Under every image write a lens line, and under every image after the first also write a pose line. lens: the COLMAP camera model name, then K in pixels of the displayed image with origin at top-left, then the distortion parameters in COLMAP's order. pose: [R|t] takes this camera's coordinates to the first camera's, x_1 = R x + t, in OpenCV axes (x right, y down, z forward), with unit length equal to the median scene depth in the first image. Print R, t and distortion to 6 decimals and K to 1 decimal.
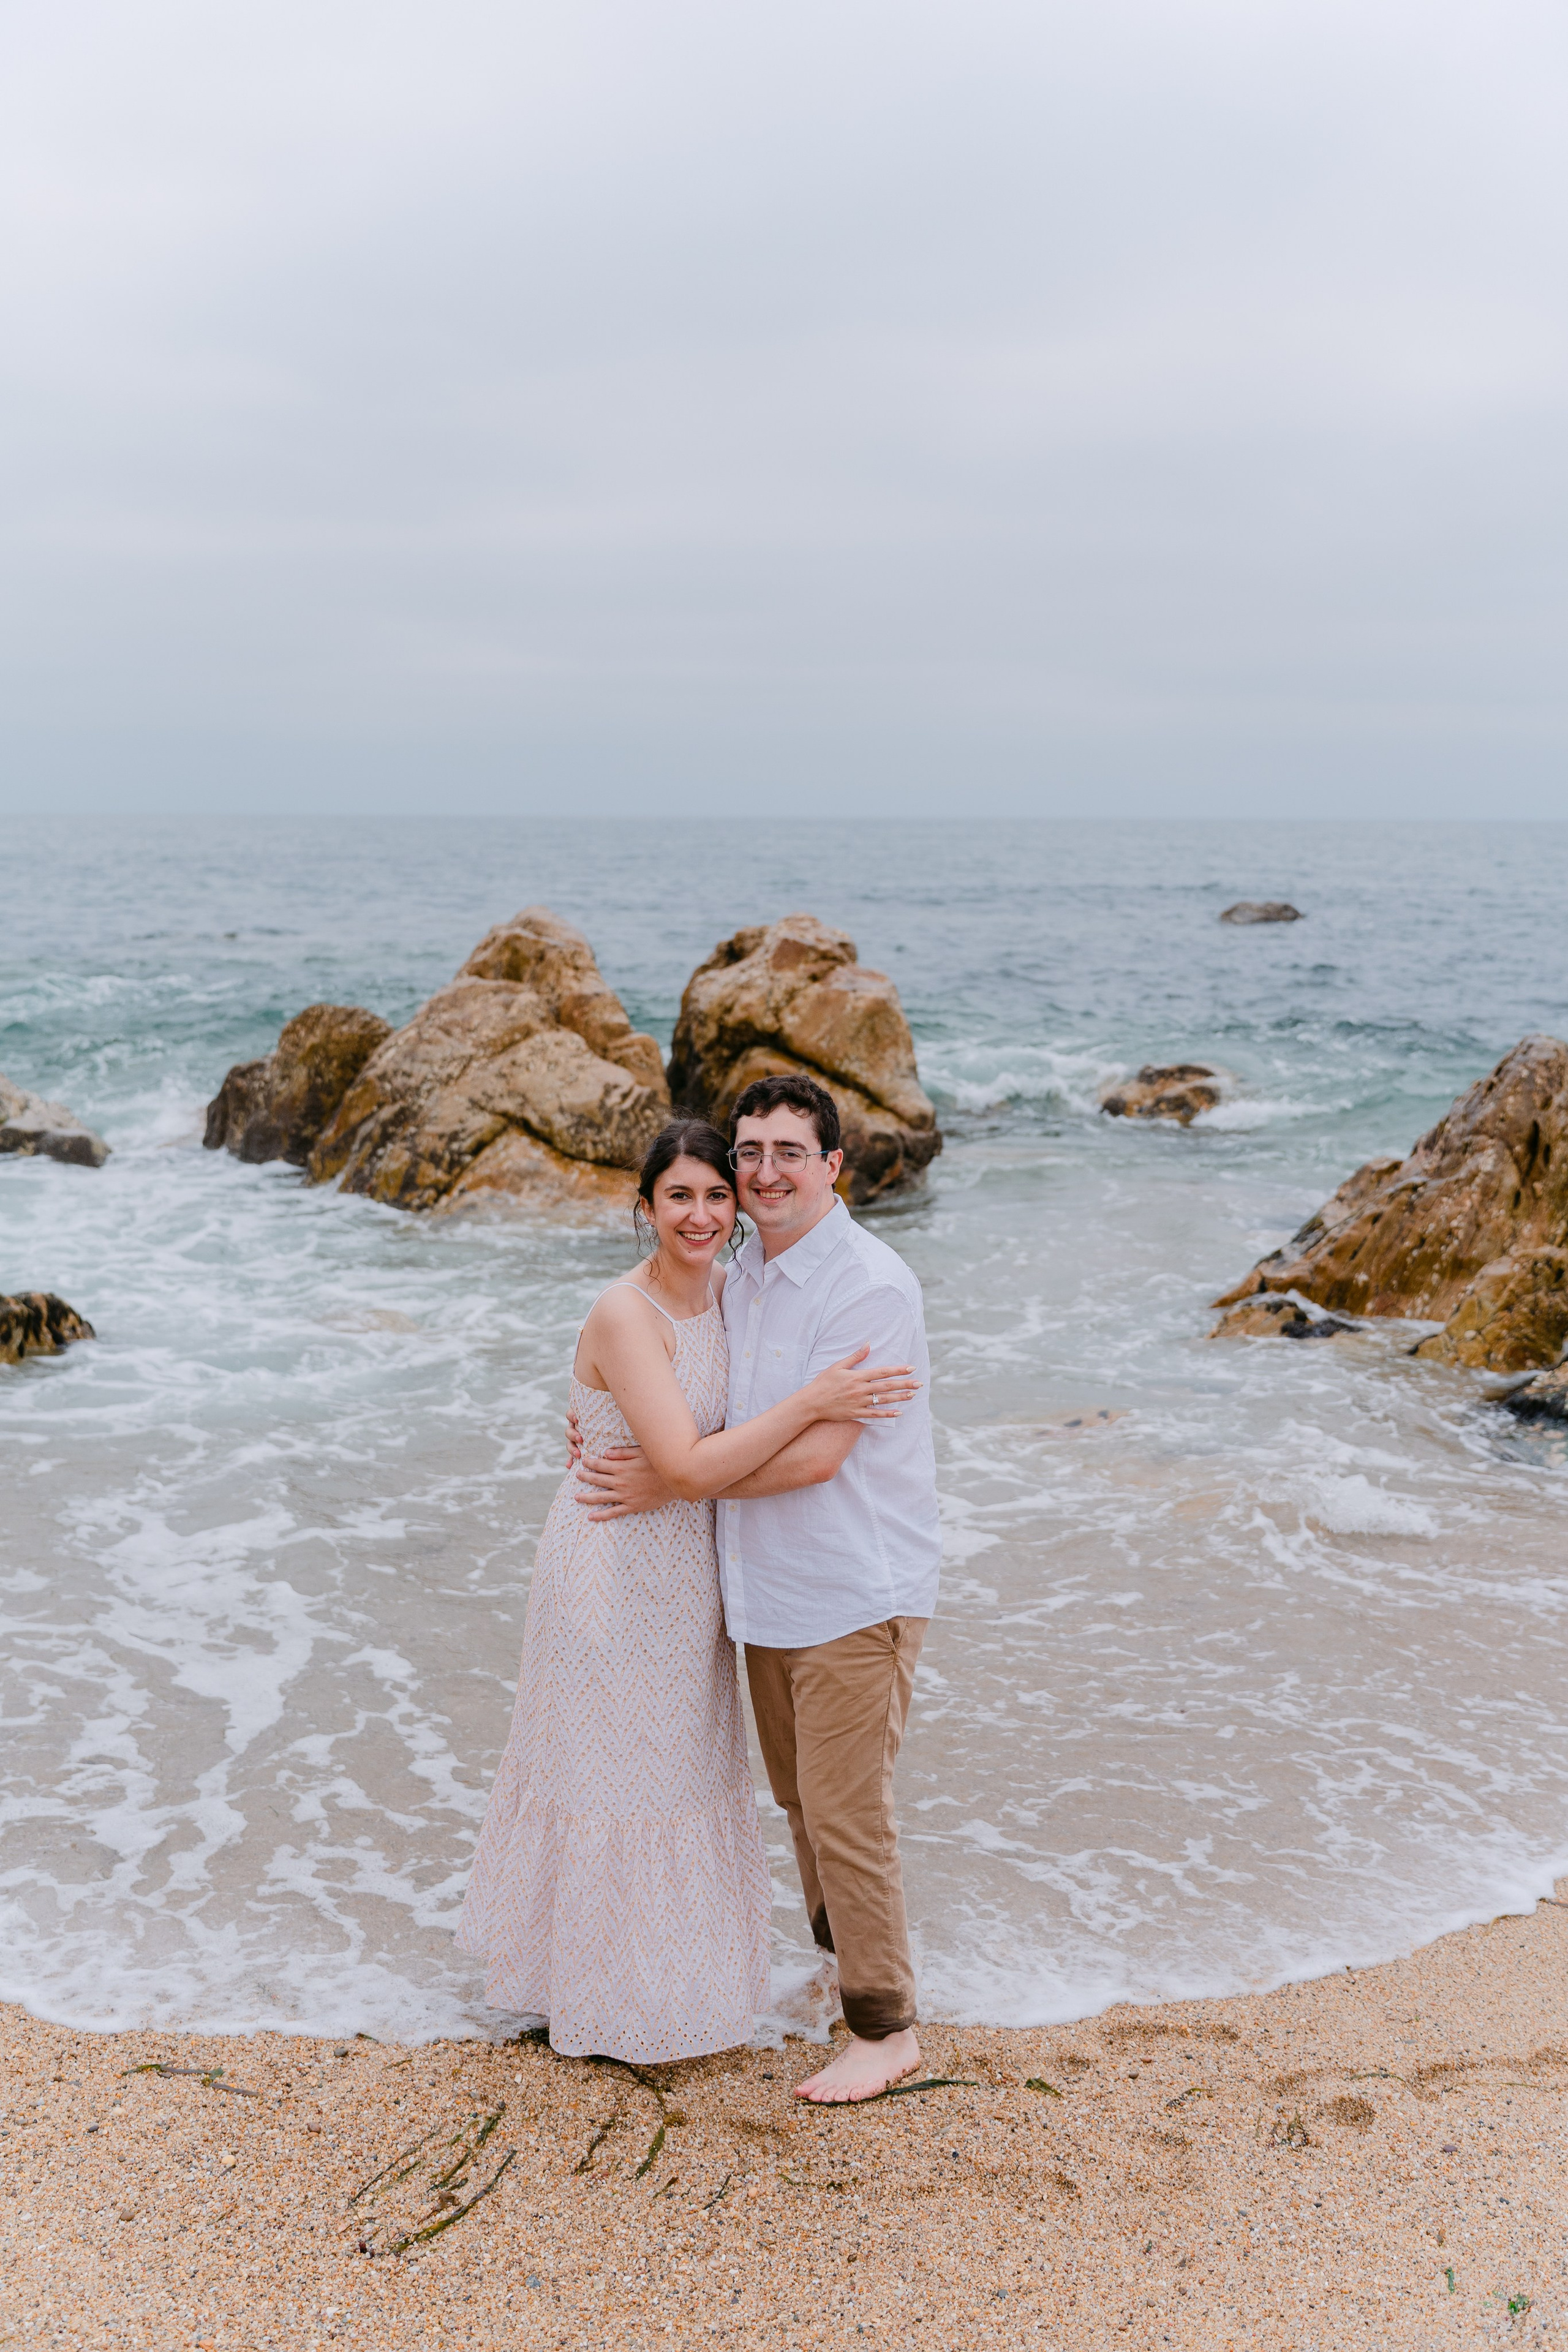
lens RADIAL K [[2200.8, 0, 778.3], [0, 2200.8, 1178.1], [0, 0, 1]] dist [0.002914, 0.000000]
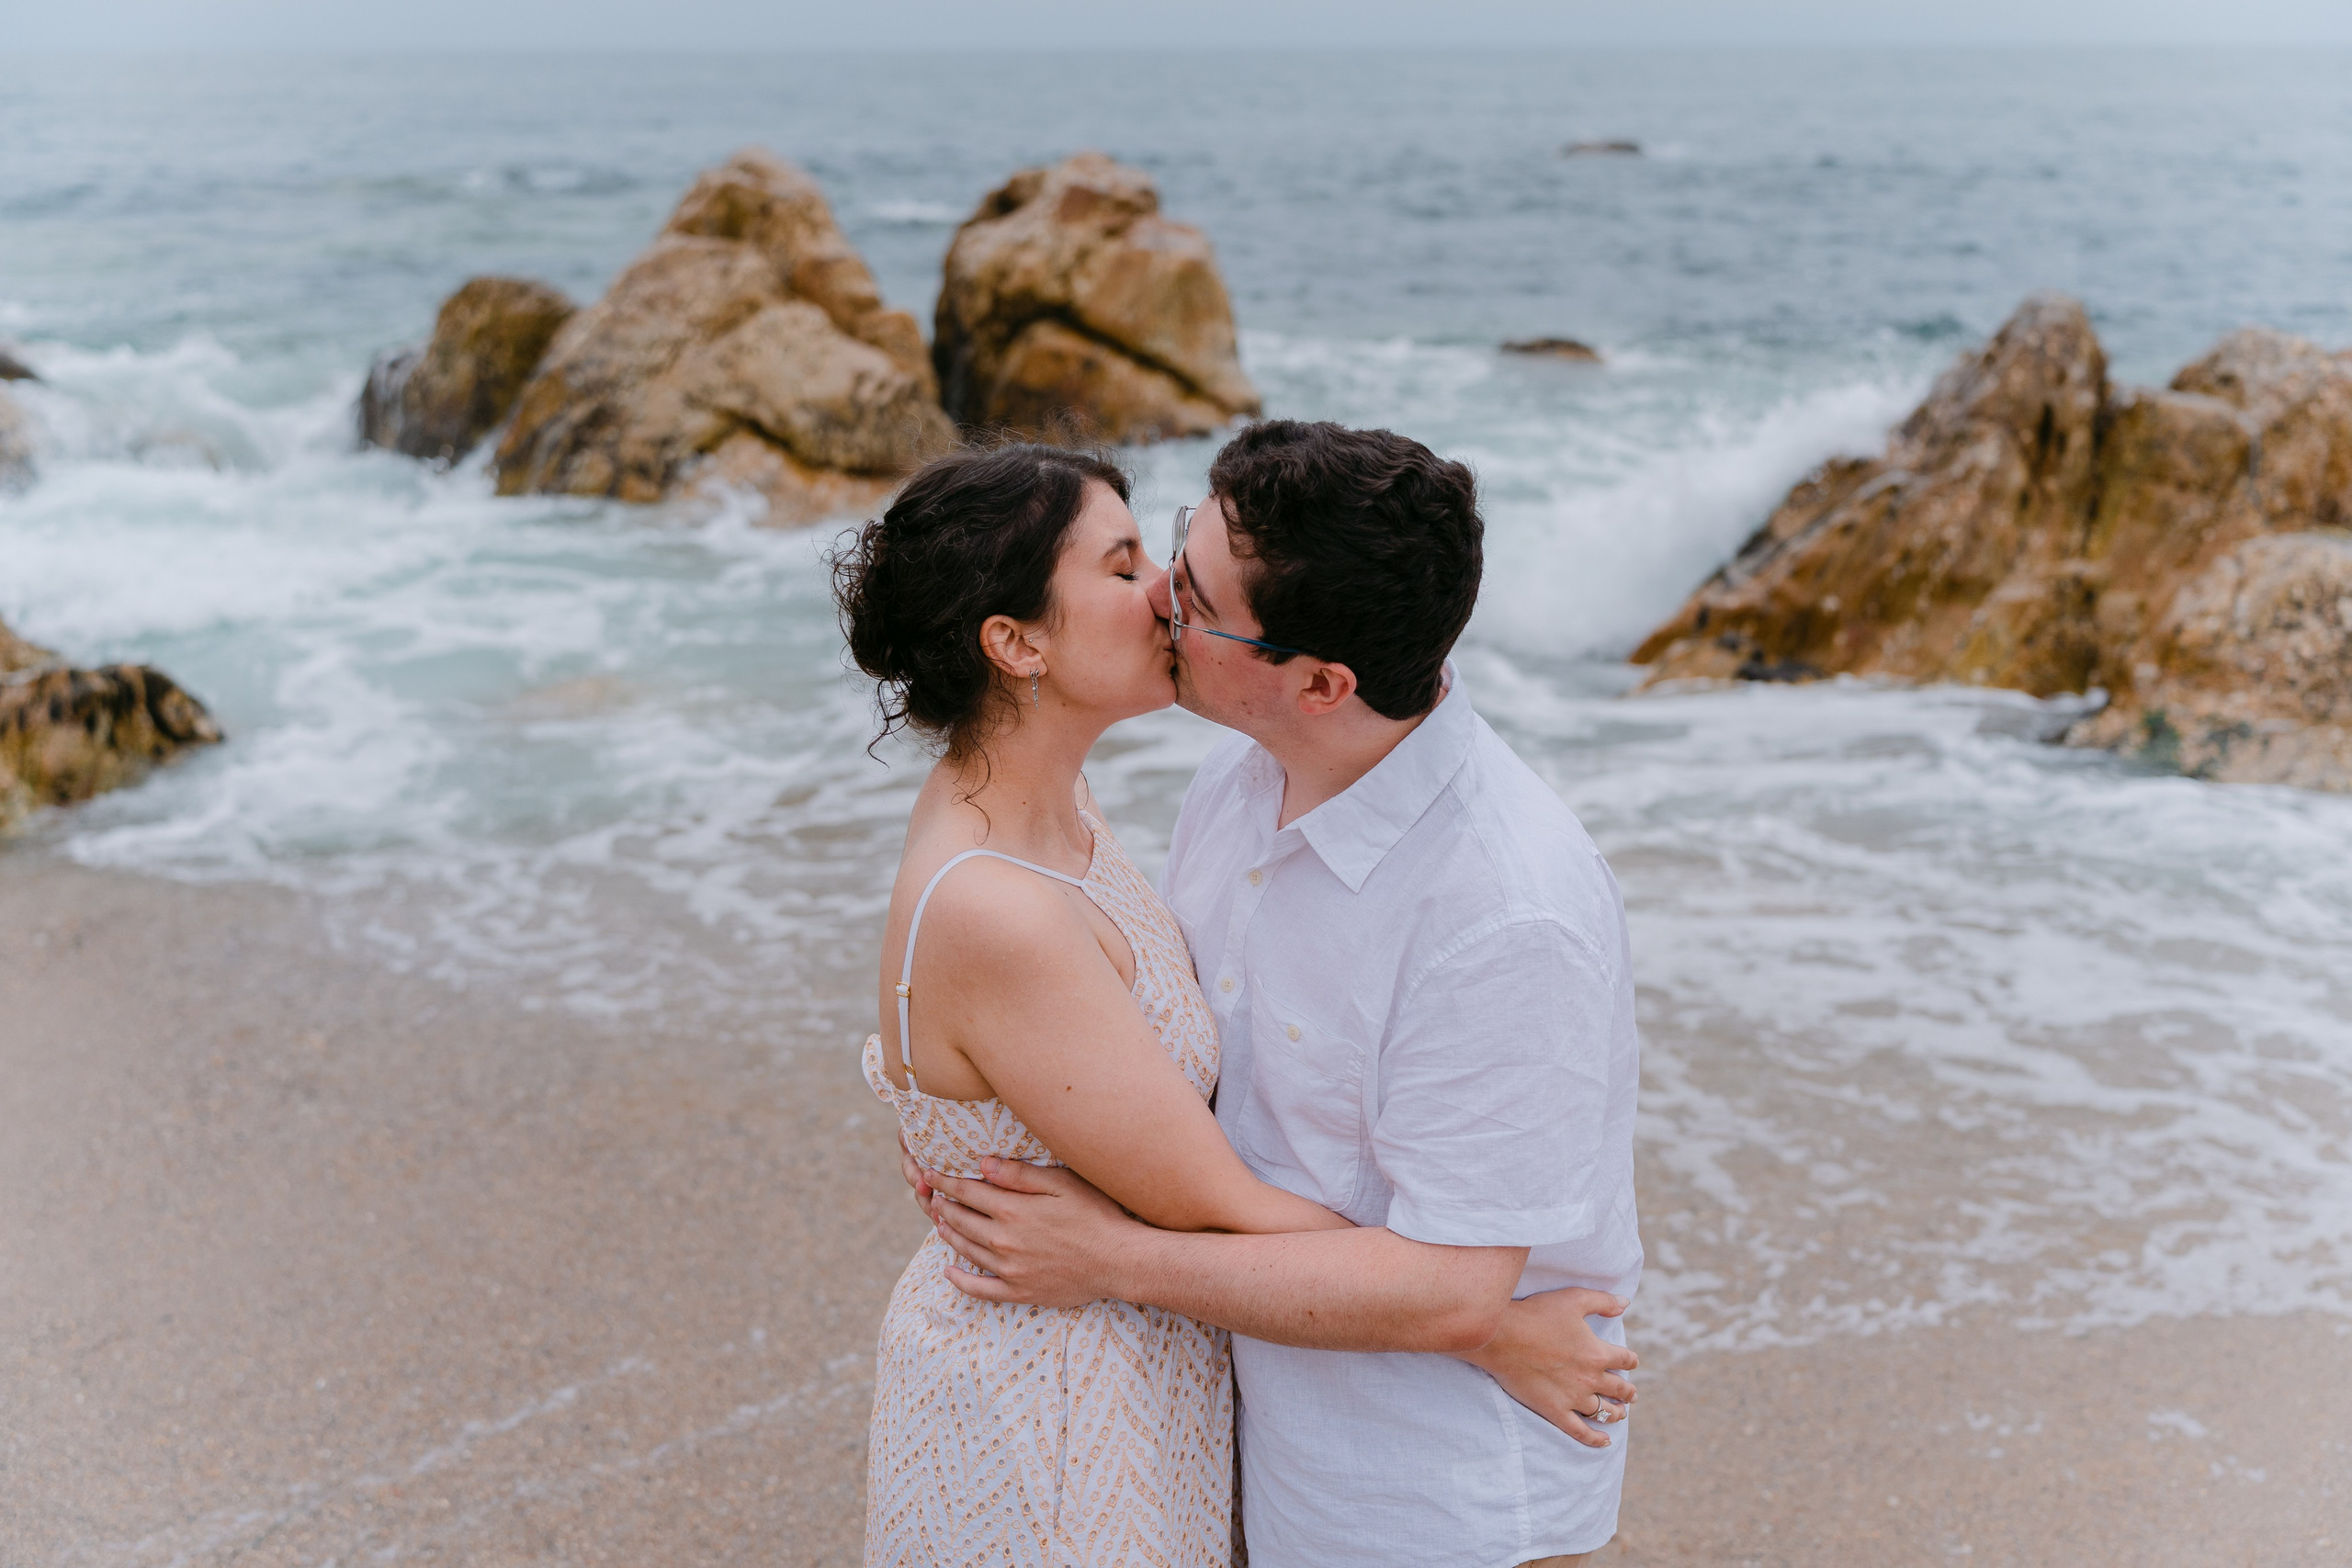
lens RADIAL K [[2509.2, 0, 1180.3], [0, 2509.2, 795.4], [0, 0, 1]] dist [0.004384, 0.000000]
pose [[0.998027, -0.024766, 0.057689, -0.017608], [0.017306, 0.991827, 0.126413, -0.003580], [-0.060348, -0.125165, 0.990299, 0.077272]]
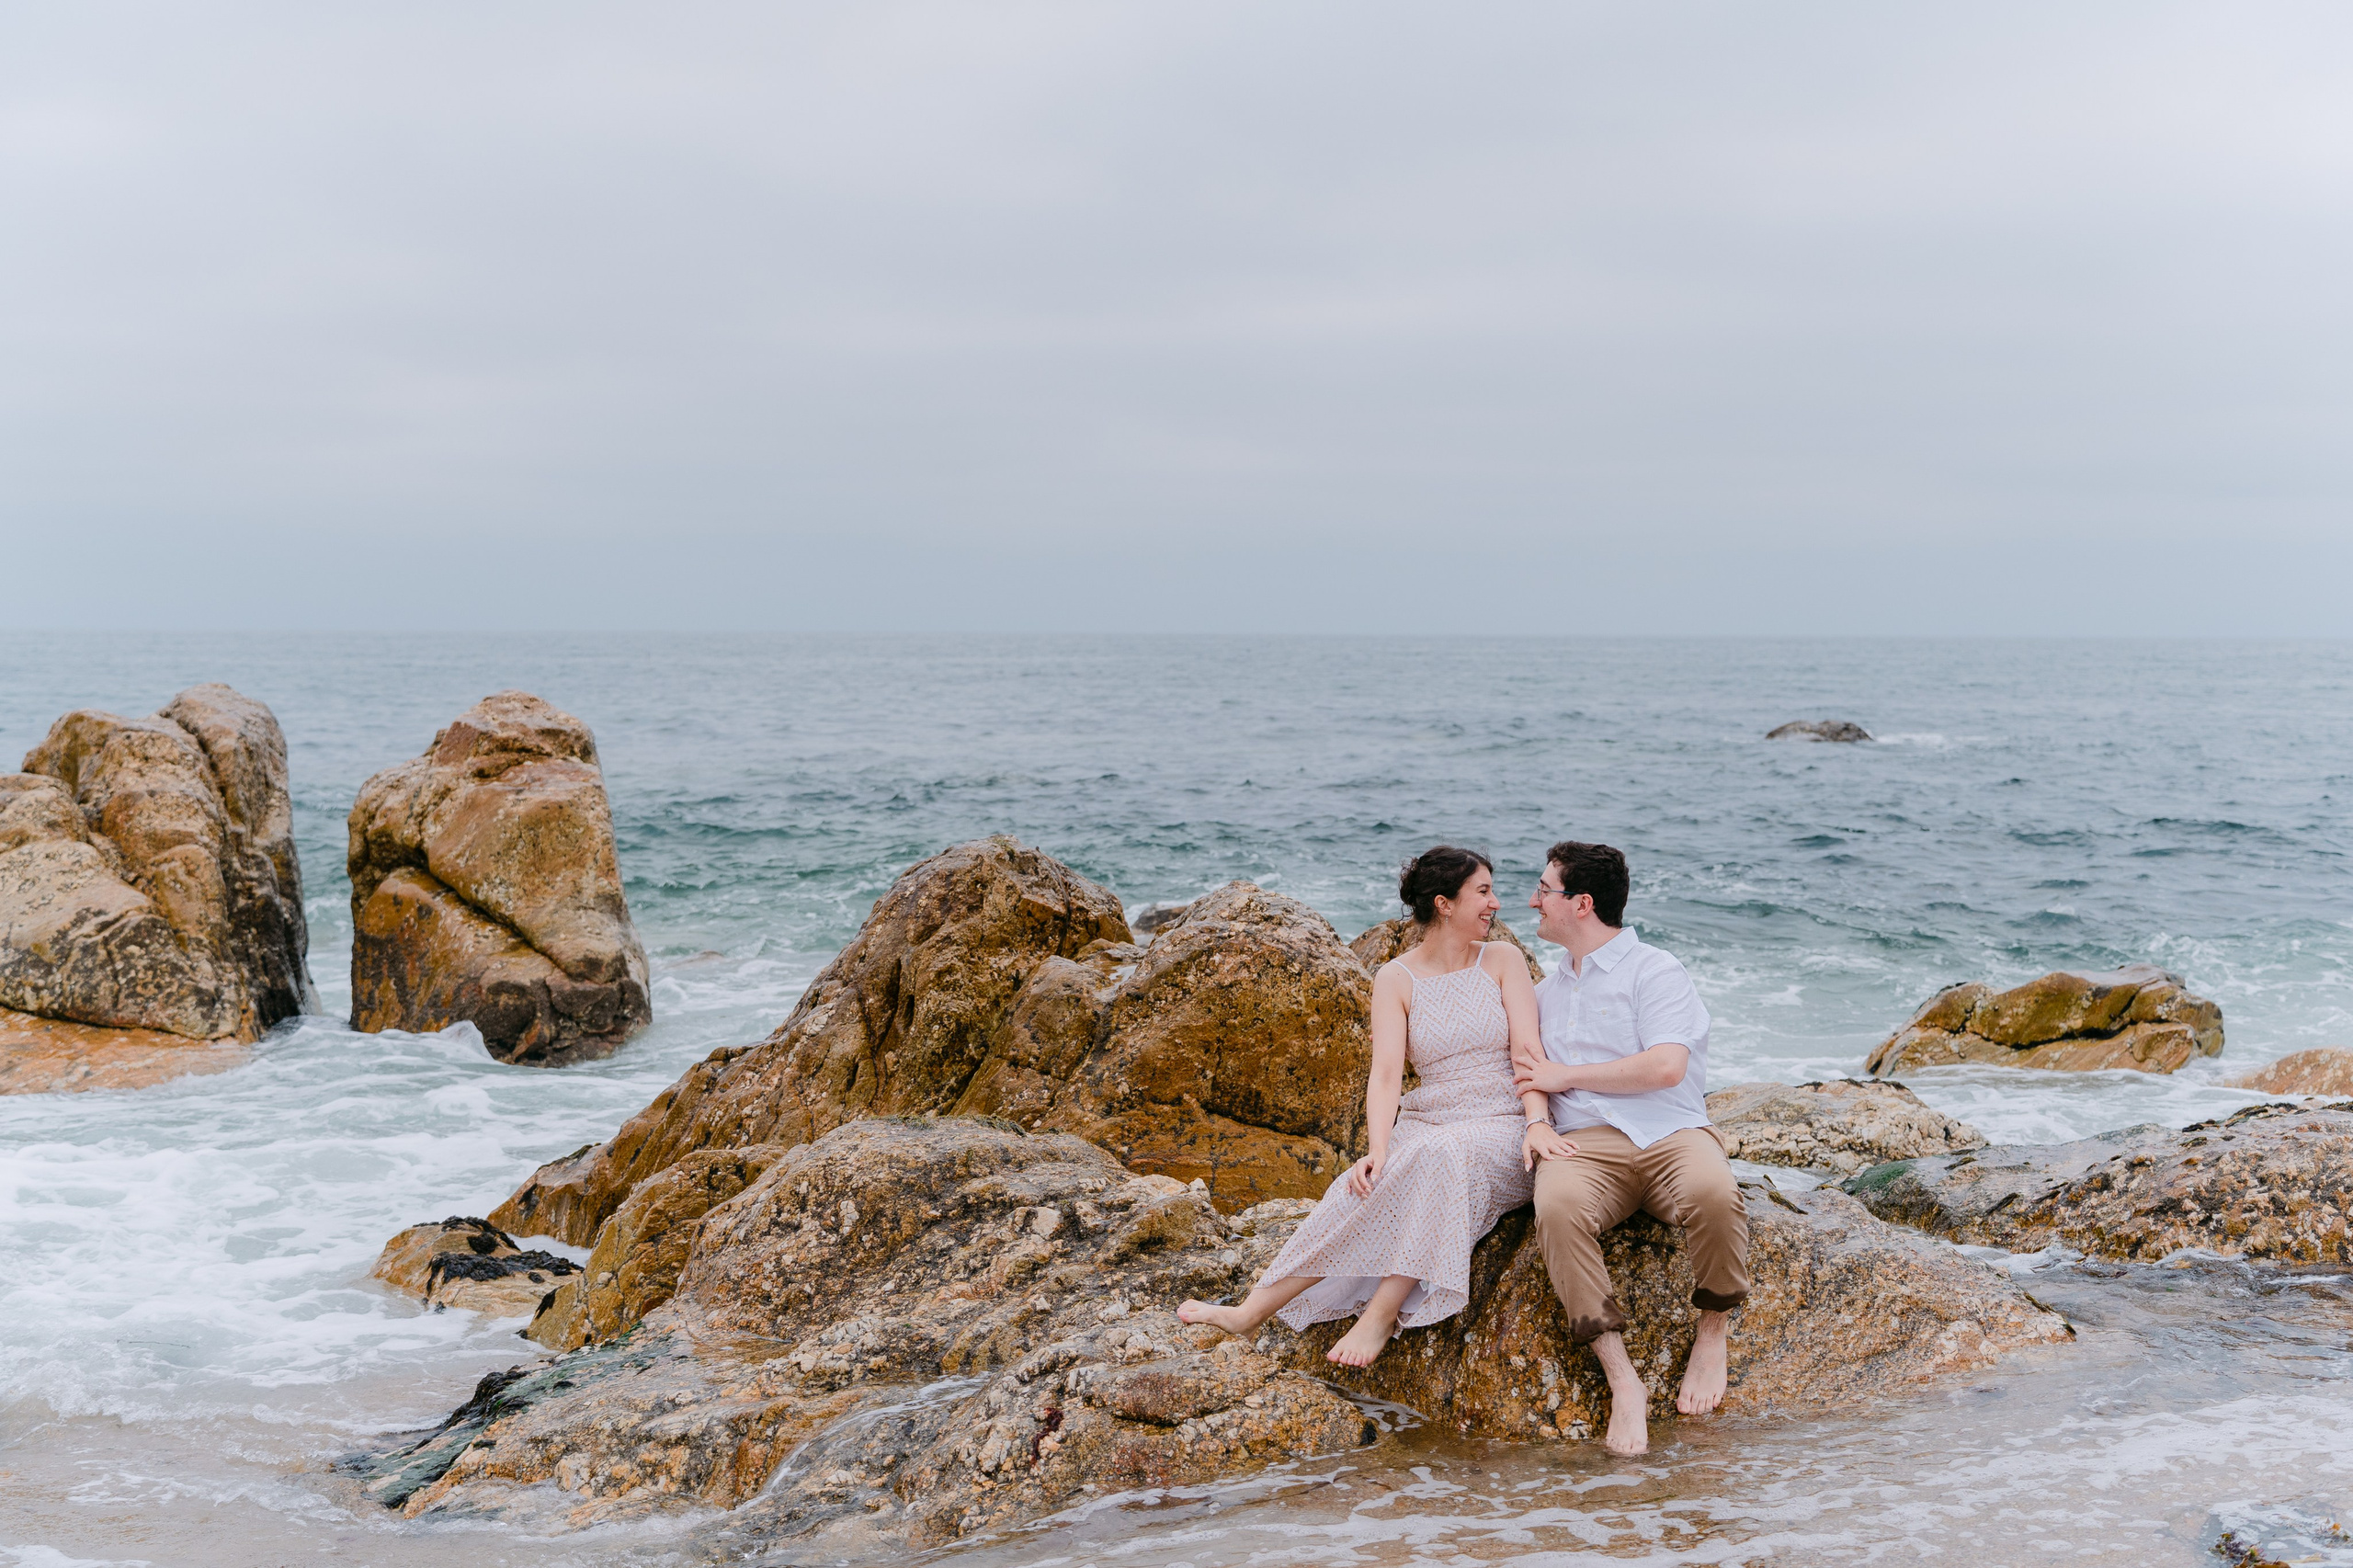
lens RADIAL K [[2673.6, 0, 1177.2], [0, 2673.6, 782.5], [0, 0, 1]] dist [0.004222, 0.000000]
pose [[0.994268, 0.005216, -0.106785, 0.379485], [-0.016533, 0.994296, -0.105367, 0.003570], [0.105627, 0.106528, 0.988683, 0.140440]]
